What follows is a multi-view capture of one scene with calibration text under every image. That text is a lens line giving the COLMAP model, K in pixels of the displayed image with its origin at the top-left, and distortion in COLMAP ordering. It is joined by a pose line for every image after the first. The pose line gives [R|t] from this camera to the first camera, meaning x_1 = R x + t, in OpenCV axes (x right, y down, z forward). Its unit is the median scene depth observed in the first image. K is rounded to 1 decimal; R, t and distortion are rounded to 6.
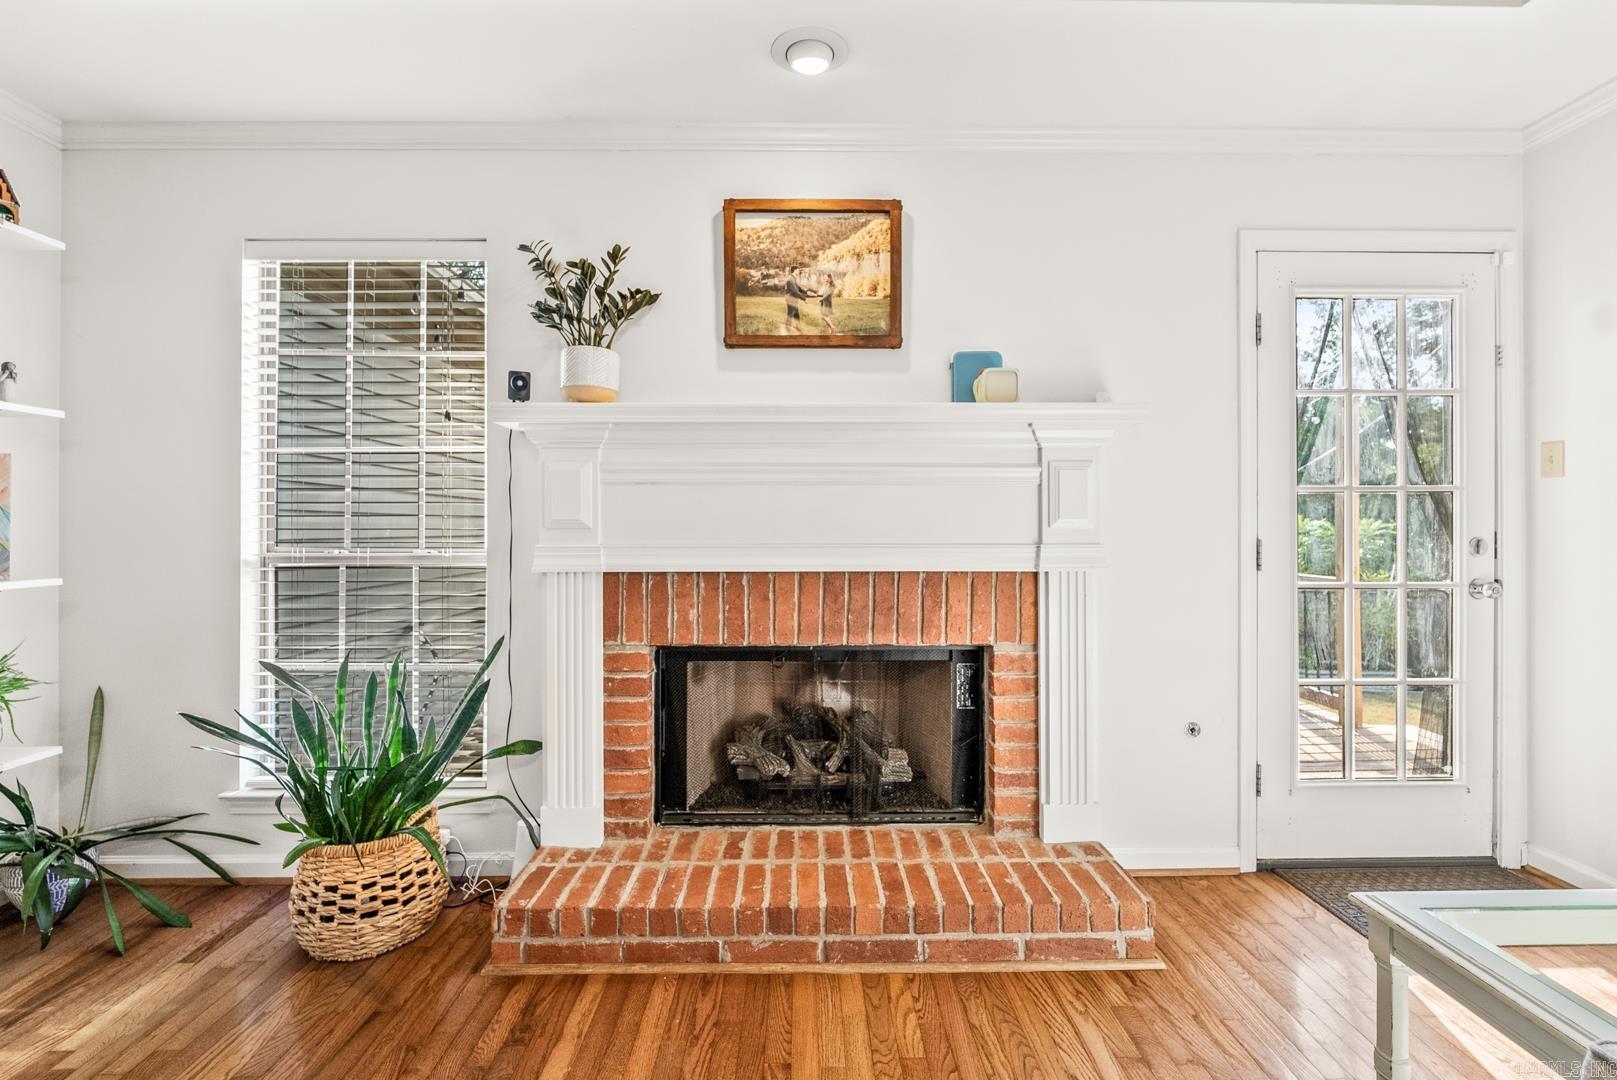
lens RADIAL K [[730.0, 0, 809.5], [0, 730.0, 527.2], [0, 0, 1]] dist [-0.001916, -0.000365]
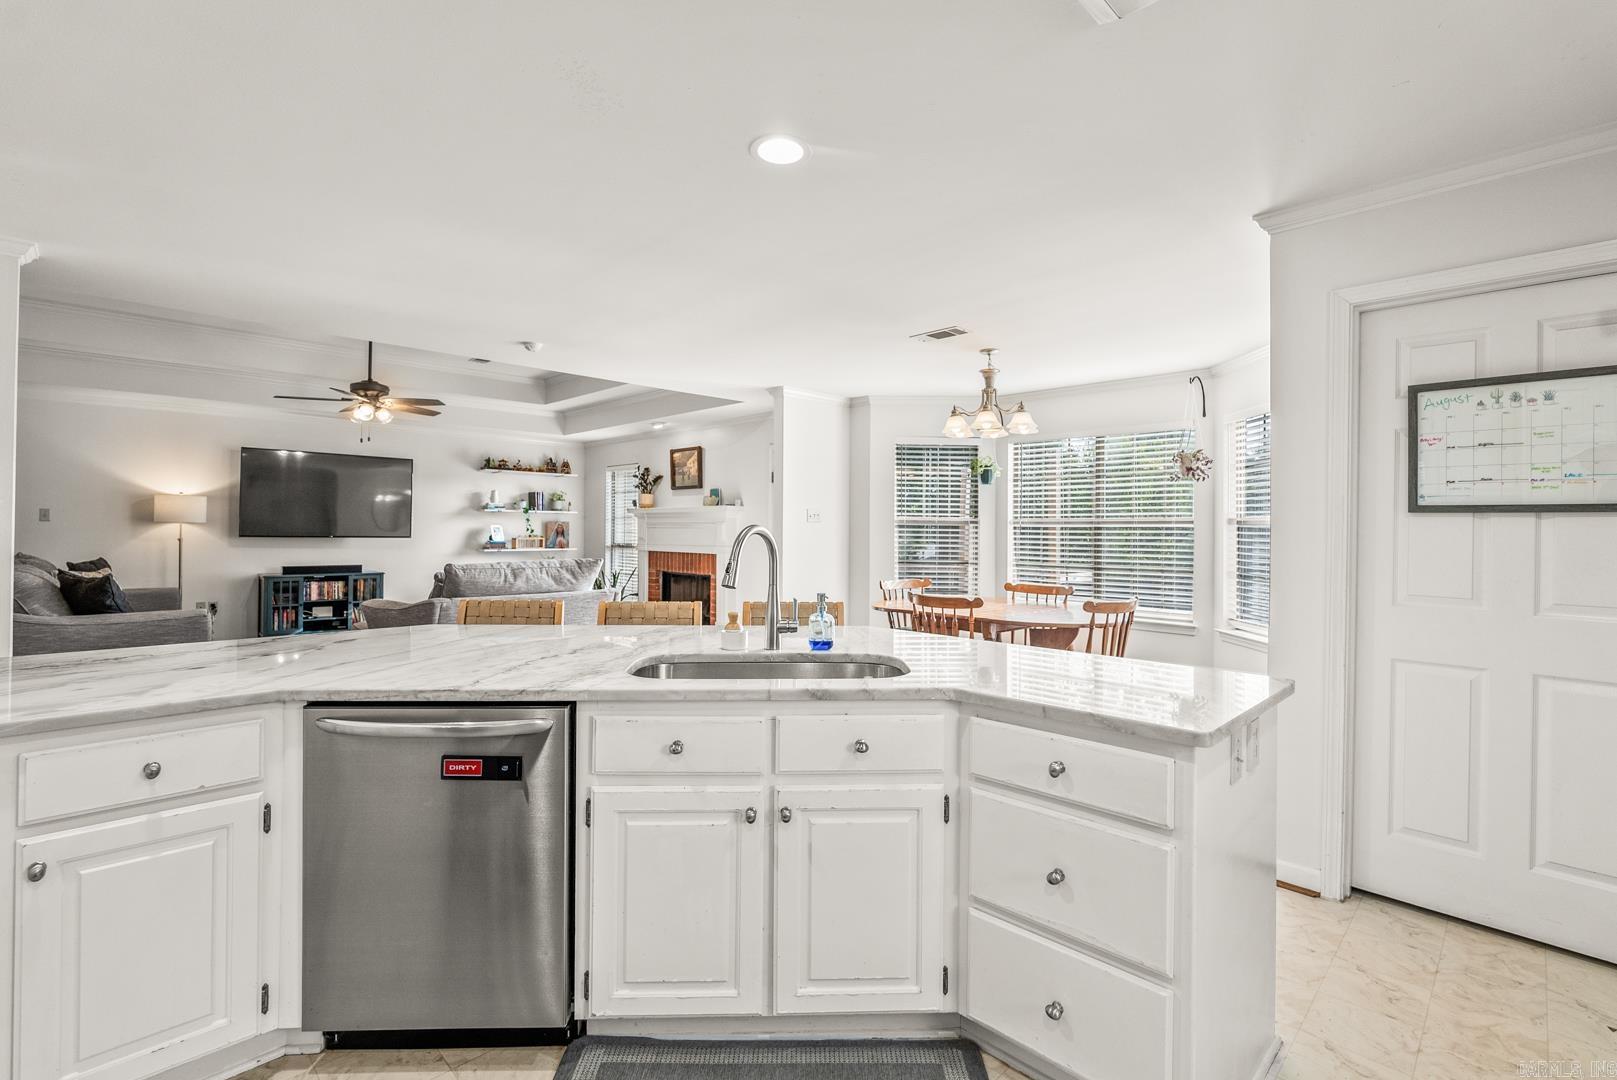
lens RADIAL K [[730.0, 0, 809.5], [0, 730.0, 527.2], [0, 0, 1]] dist [-0.001916, -0.000365]
pose [[0.697796, 0.003871, -0.716286, 3.019532], [-0.005921, 0.999982, -0.000364, -0.064999], [0.716272, 0.004495, 0.697806, -1.065235]]
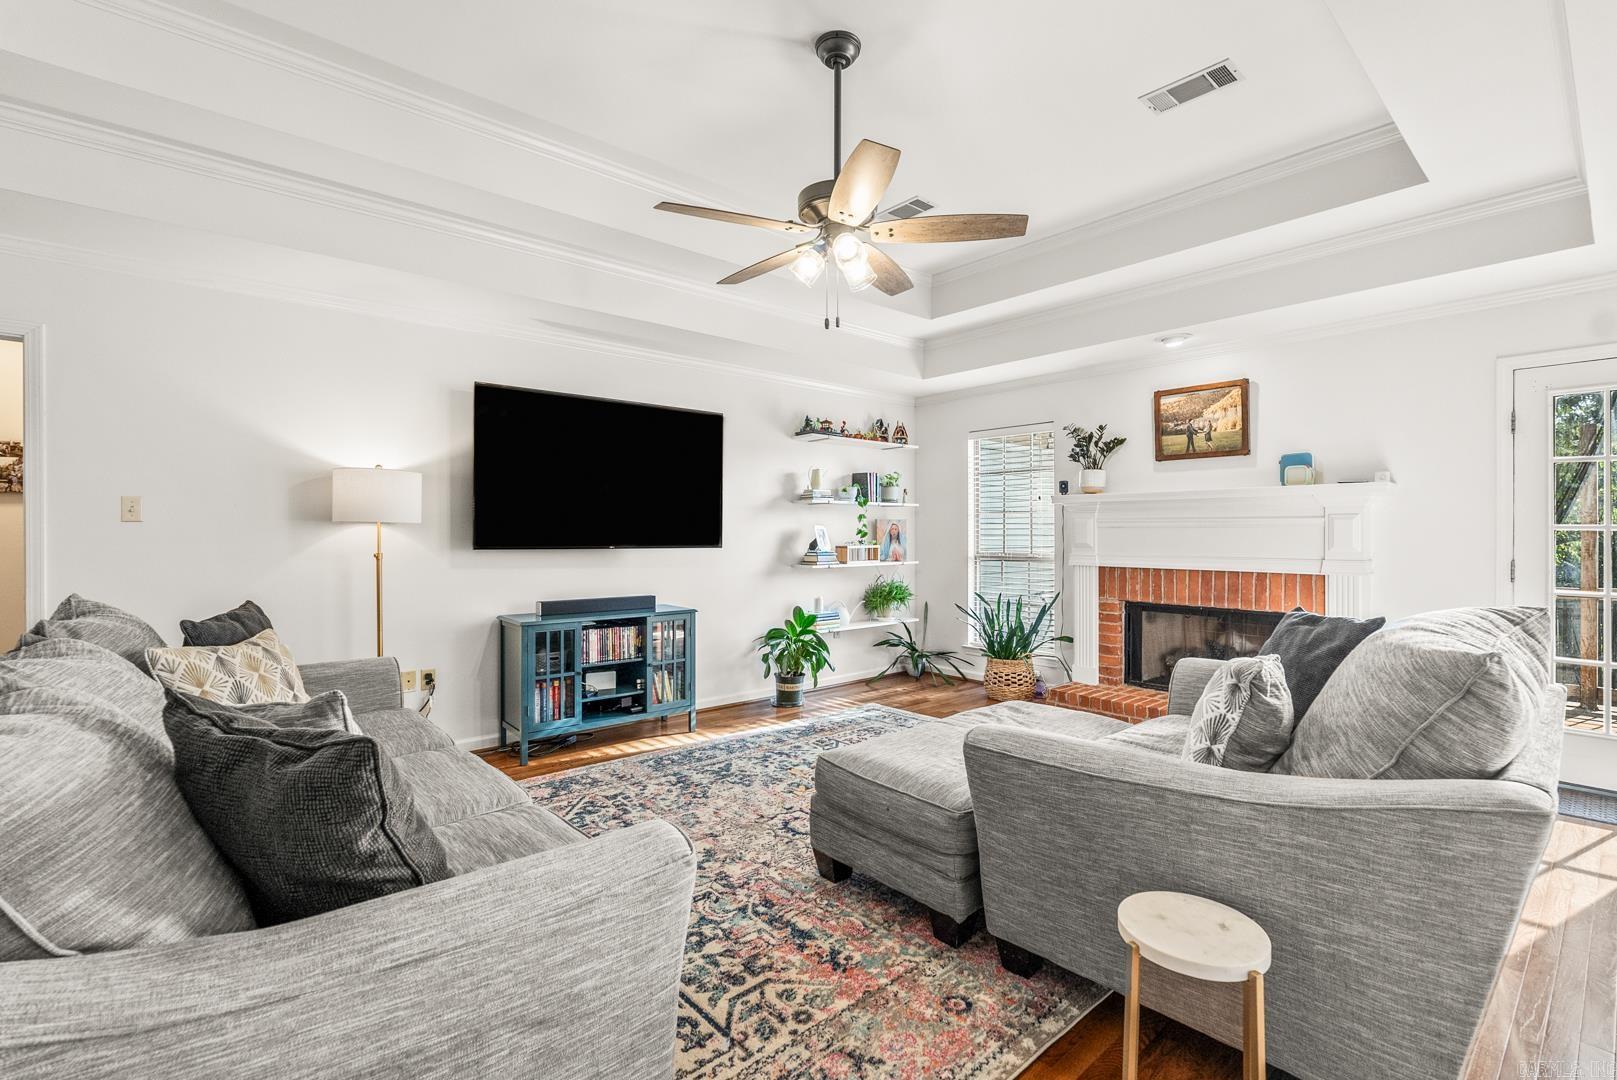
lens RADIAL K [[730.0, 0, 809.5], [0, 730.0, 527.2], [0, 0, 1]] dist [-0.001916, -0.000365]
pose [[0.647661, -0.002904, -0.761923, 0.849690], [0.002268, 0.999996, -0.001884, -0.056397], [0.761926, -0.000508, 0.647664, -1.134597]]
